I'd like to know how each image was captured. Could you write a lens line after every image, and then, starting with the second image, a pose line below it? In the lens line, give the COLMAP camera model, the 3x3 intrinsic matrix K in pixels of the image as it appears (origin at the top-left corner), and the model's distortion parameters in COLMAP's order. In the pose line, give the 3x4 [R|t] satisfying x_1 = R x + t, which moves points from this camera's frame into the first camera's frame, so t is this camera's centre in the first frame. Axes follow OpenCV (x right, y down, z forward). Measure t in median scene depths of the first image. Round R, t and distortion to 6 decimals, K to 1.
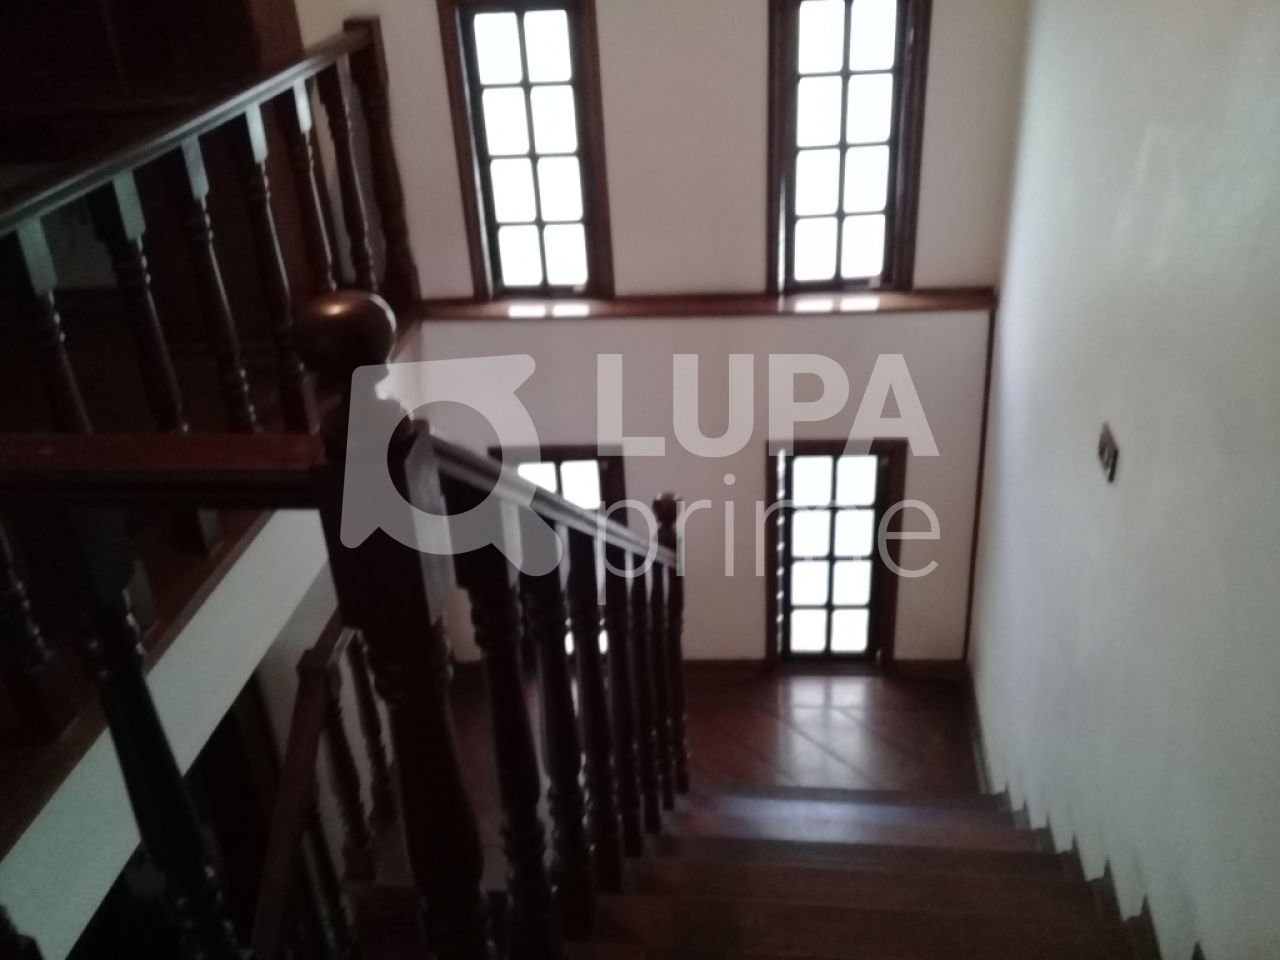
lens RADIAL K [[1163.8, 0, 624.6], [0, 1163.8, 507.3], [0, 0, 1]] dist [-0.007686, 0.000000]
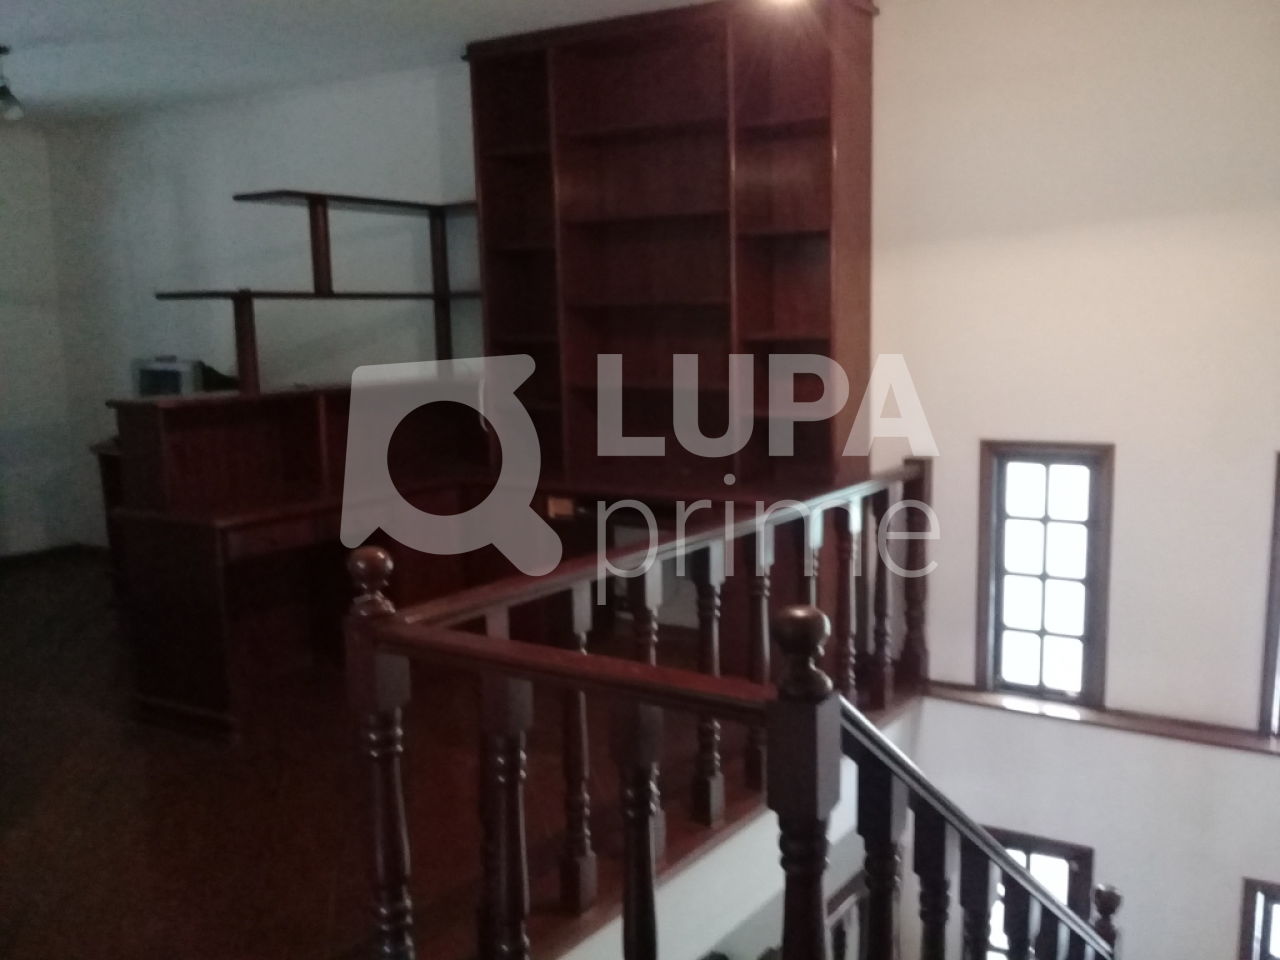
lens RADIAL K [[1163.8, 0, 638.4], [0, 1163.8, 478.7], [0, 0, 1]] dist [-0.007686, 0.000000]
pose [[0.882477, 0.099073, -0.459804, 0.089271], [-0.256880, 0.920417, -0.294695, 0.058593], [0.394015, 0.378175, 0.837697, -0.185442]]
